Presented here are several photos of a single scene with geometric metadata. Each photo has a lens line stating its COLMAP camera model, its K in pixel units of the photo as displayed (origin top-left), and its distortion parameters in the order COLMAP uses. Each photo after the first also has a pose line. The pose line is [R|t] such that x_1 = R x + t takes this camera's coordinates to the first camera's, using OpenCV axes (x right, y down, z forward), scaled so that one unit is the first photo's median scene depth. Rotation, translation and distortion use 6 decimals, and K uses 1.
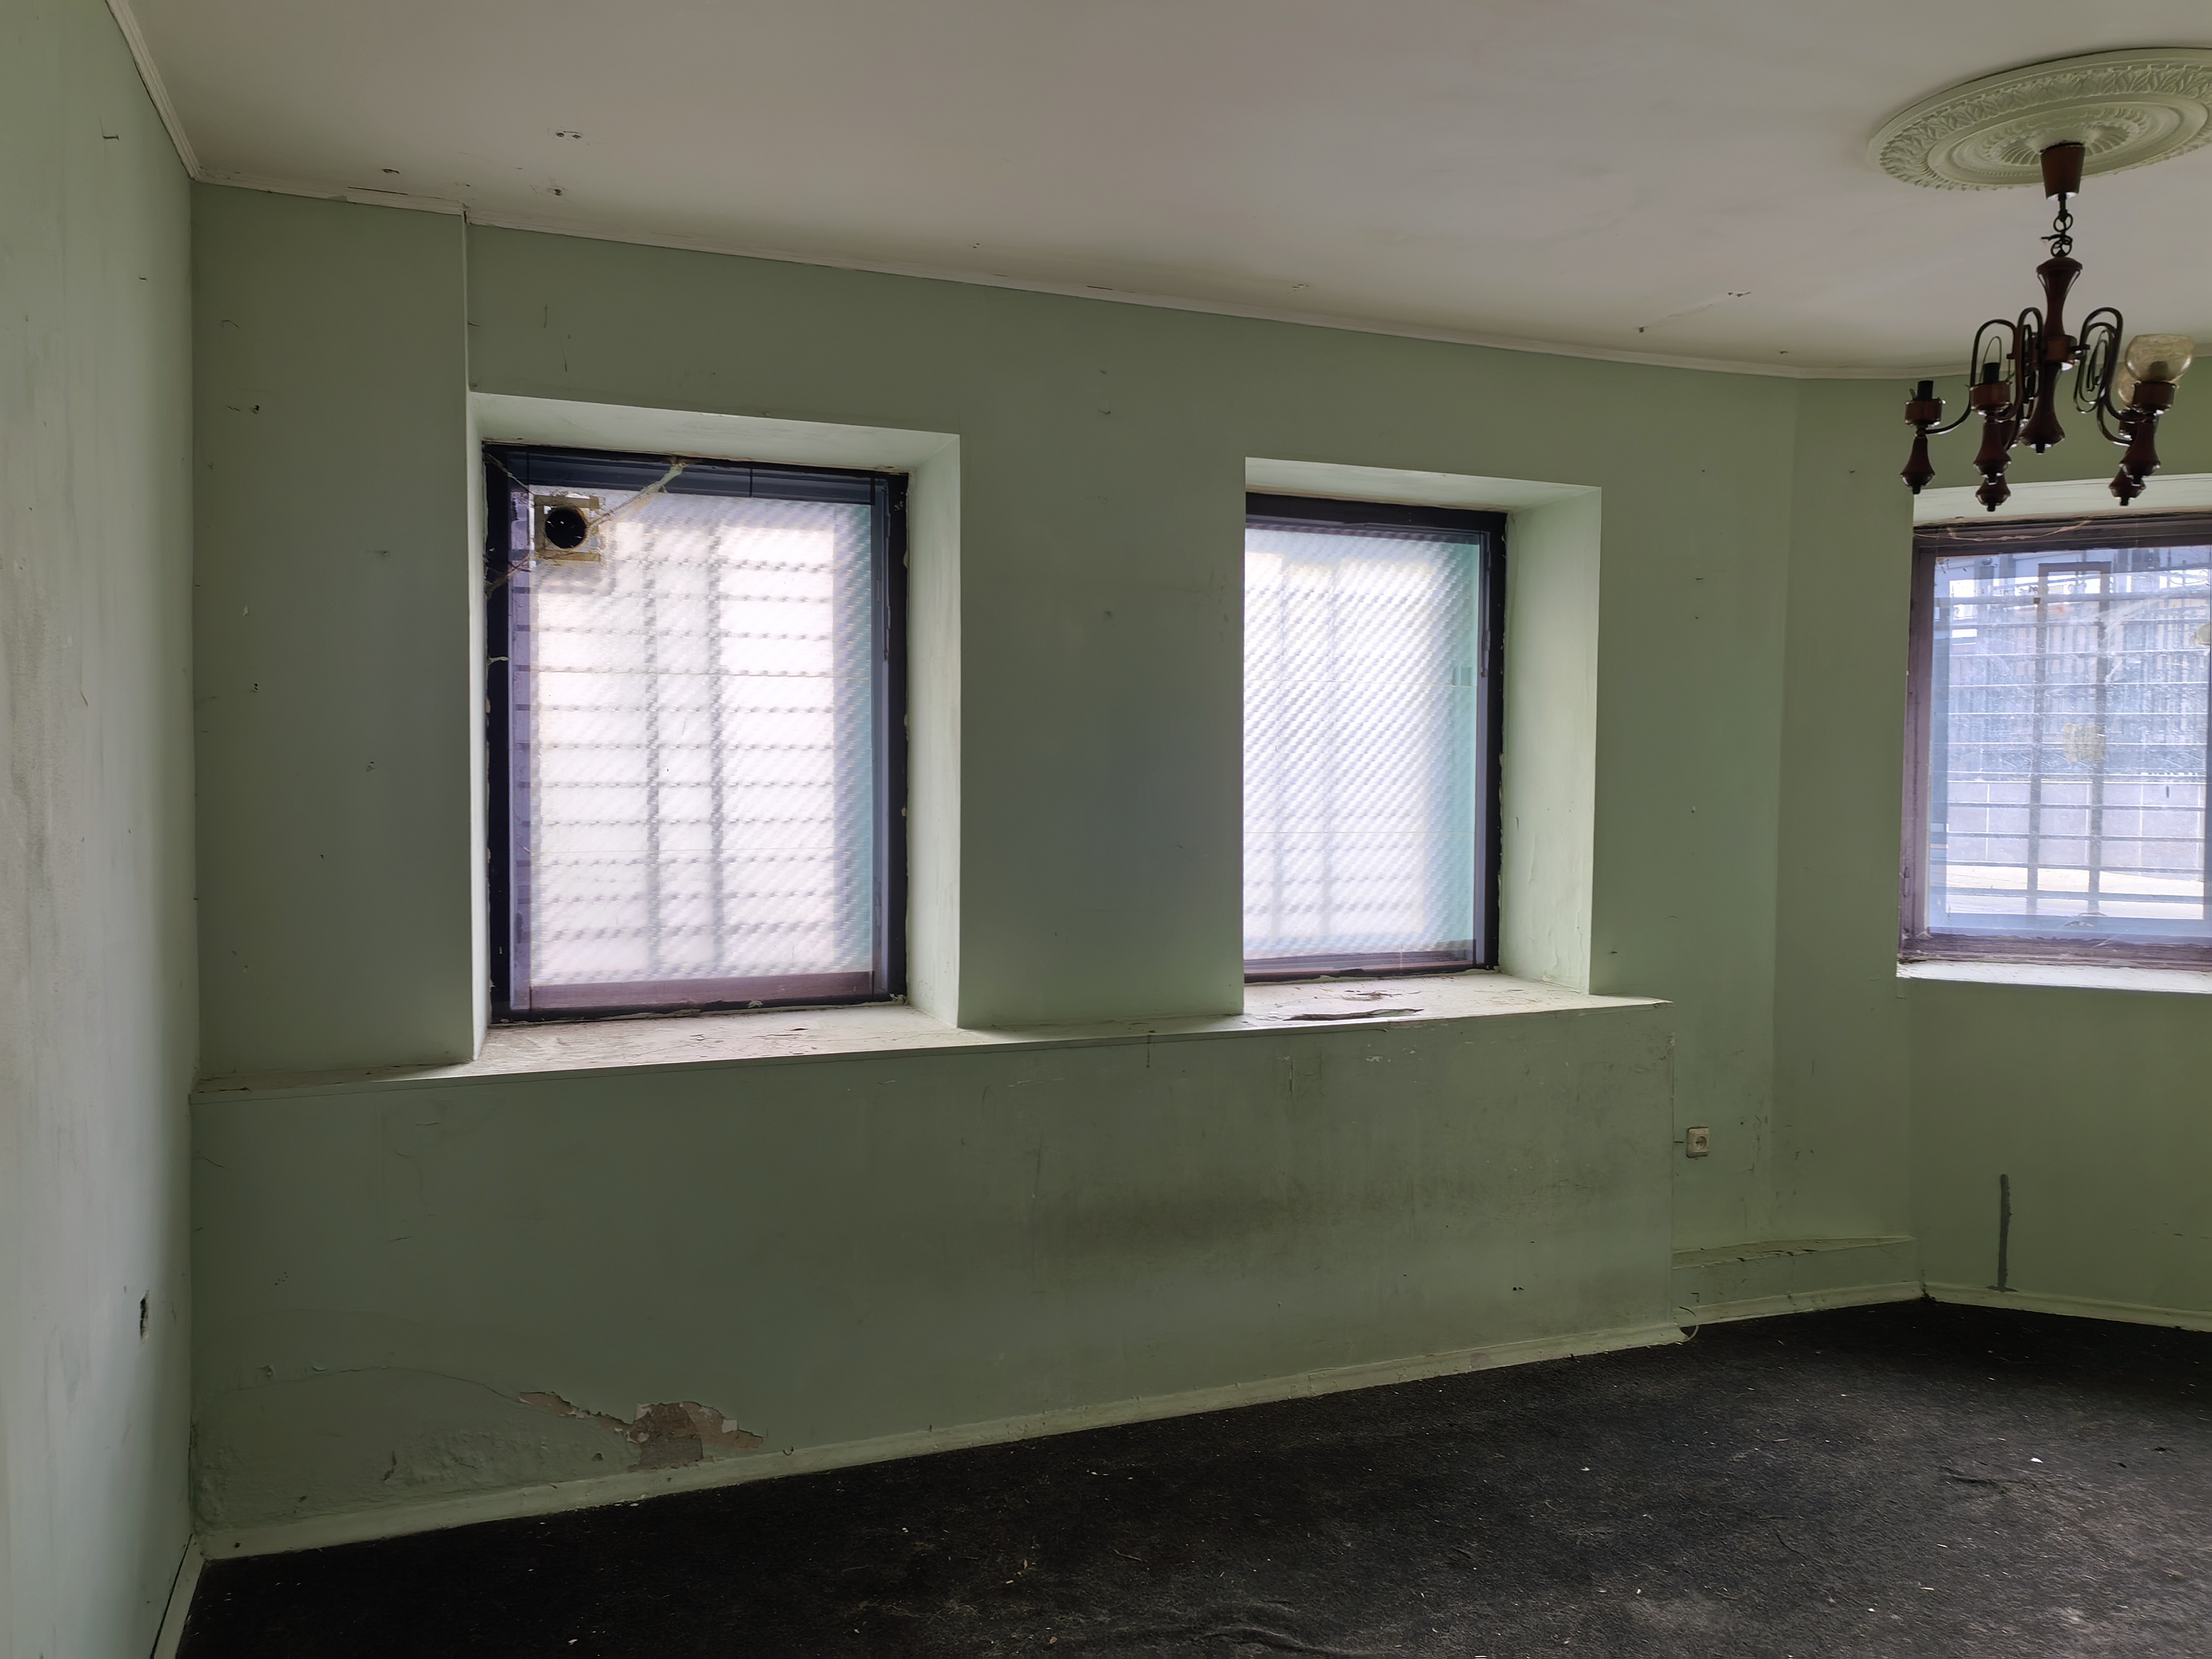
lens RADIAL K [[1708.9, 0, 1109.7], [0, 1708.9, 763.2], [0, 0, 1]] dist [0.033414, 0.014221]
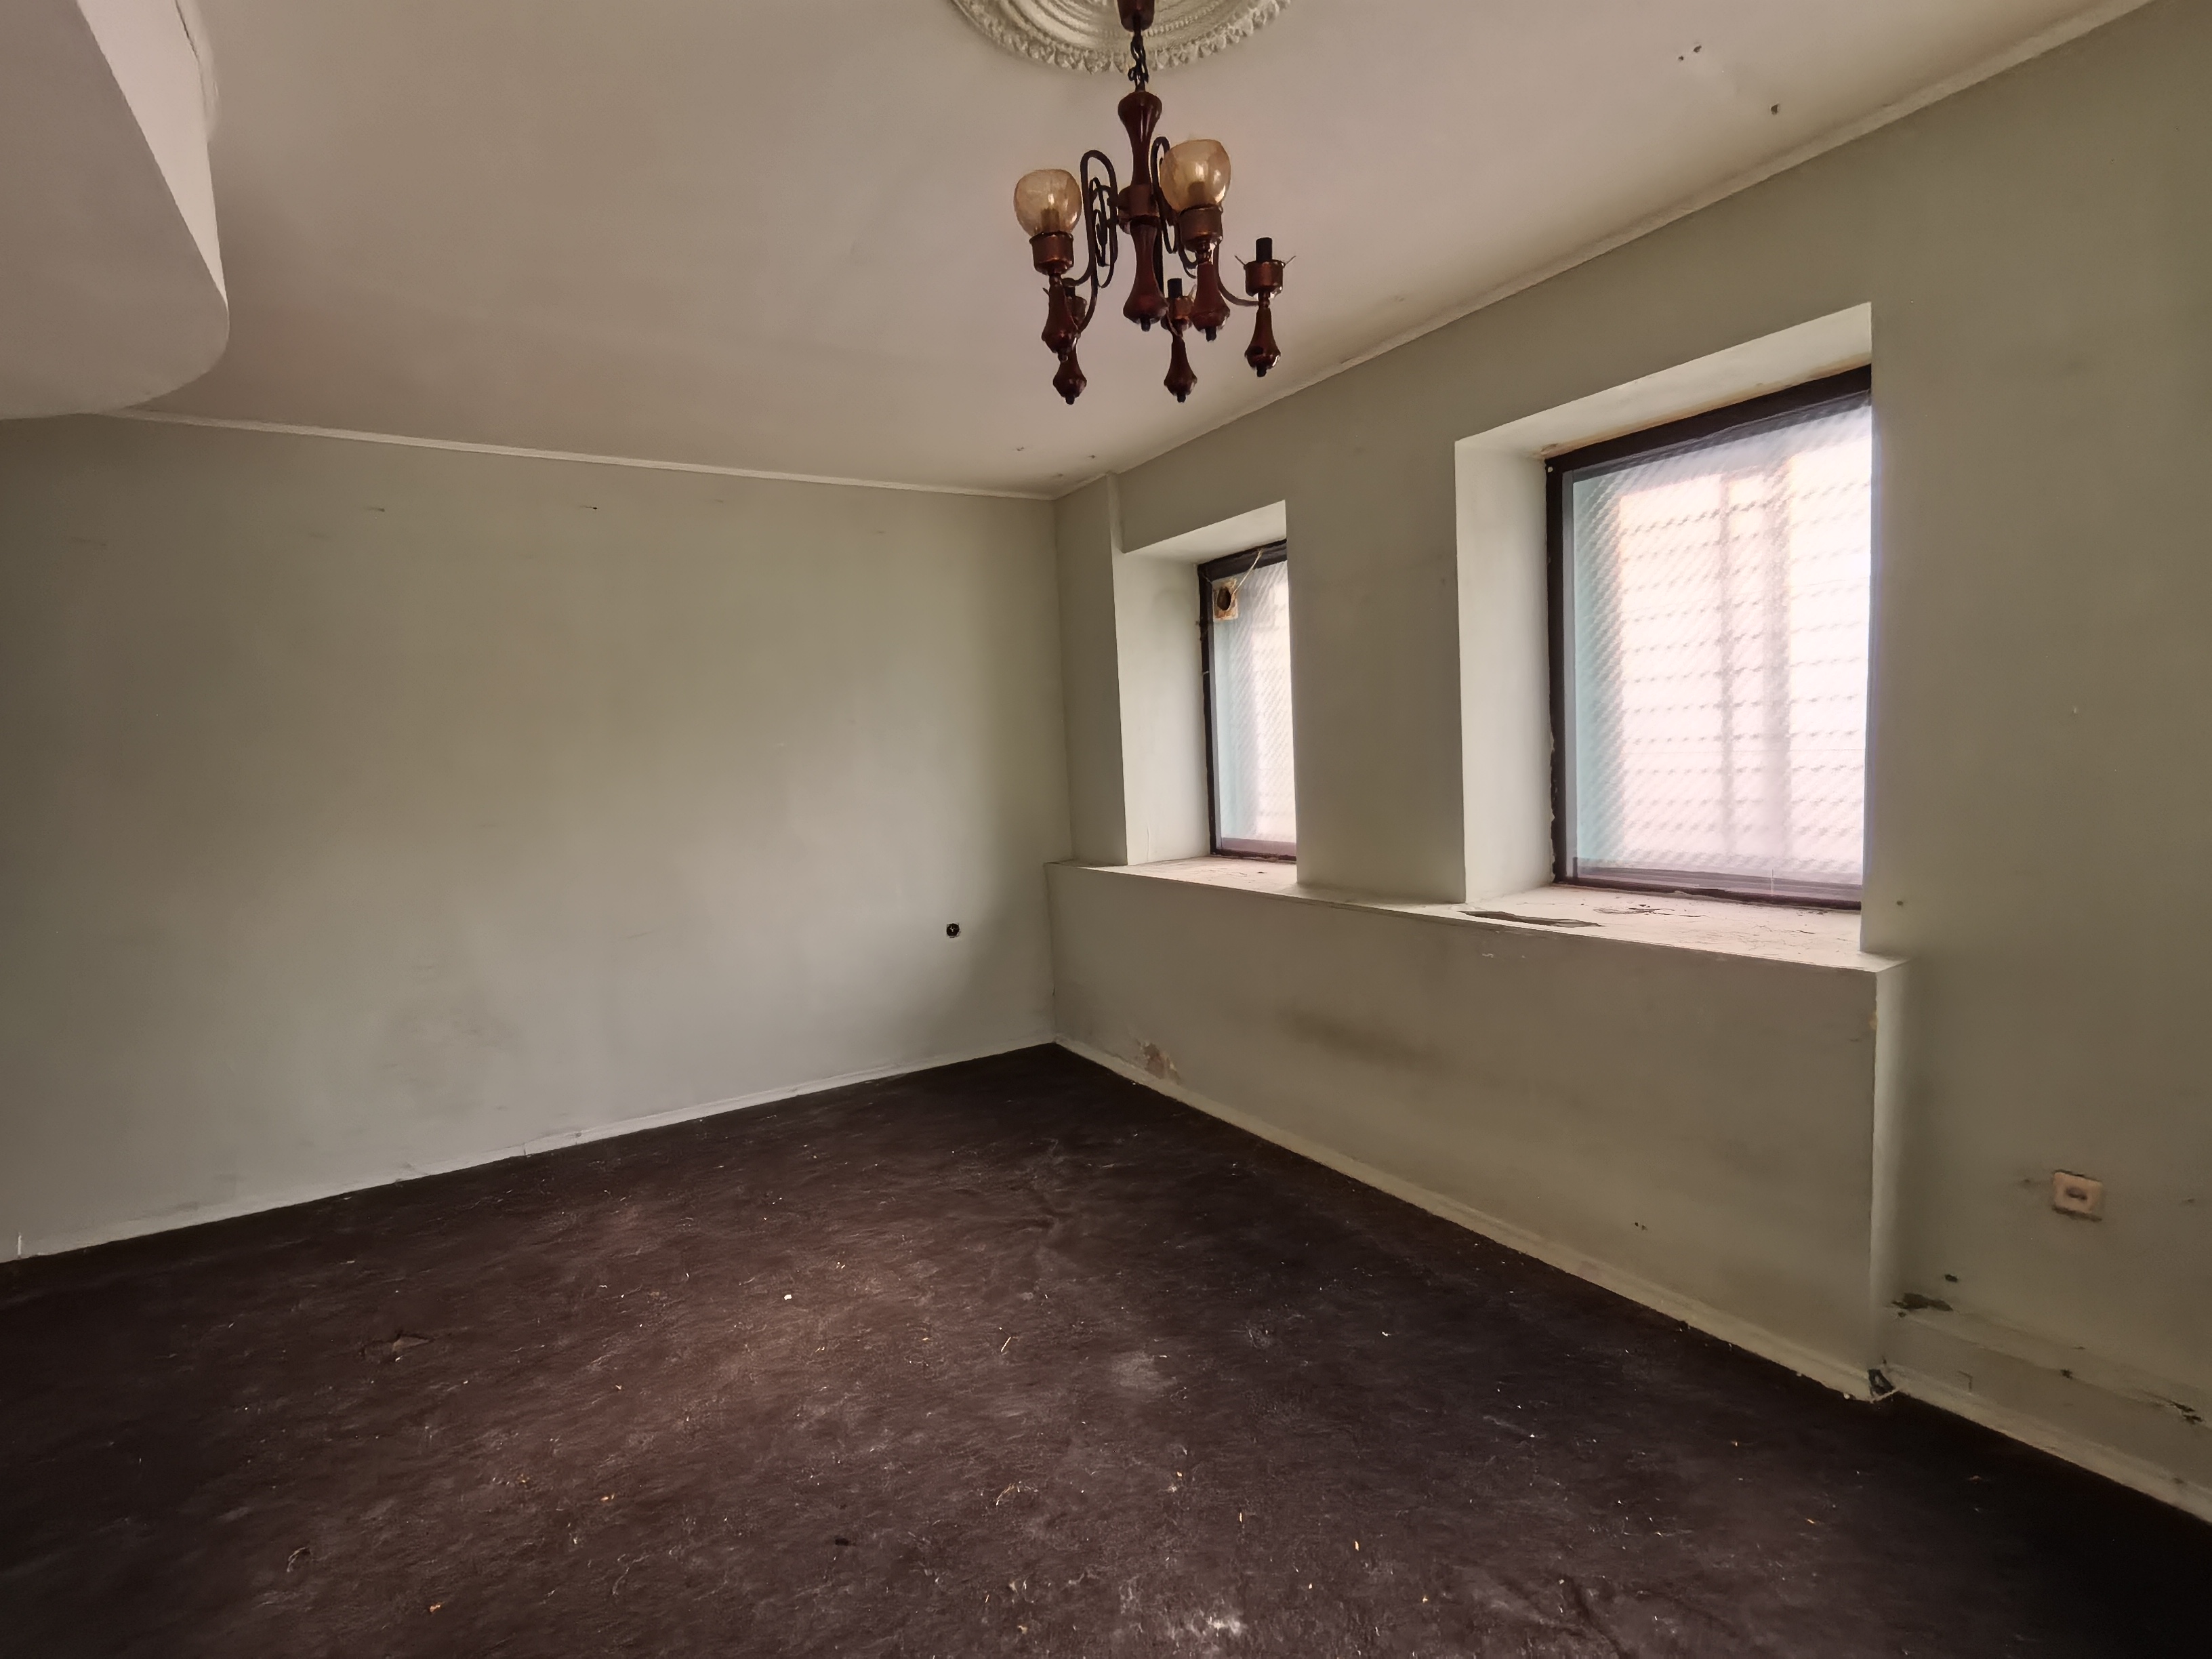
lens RADIAL K [[1027.0, 0, 1113.2], [0, 1027.0, 821.5], [0, 0, 1]] dist [0.000549, -0.008632]
pose [[0.174935, 0.049510, -0.983334, 0.825949], [0.054700, 0.996704, 0.059914, 0.032949], [0.983059, -0.064270, 0.171650, 0.696677]]
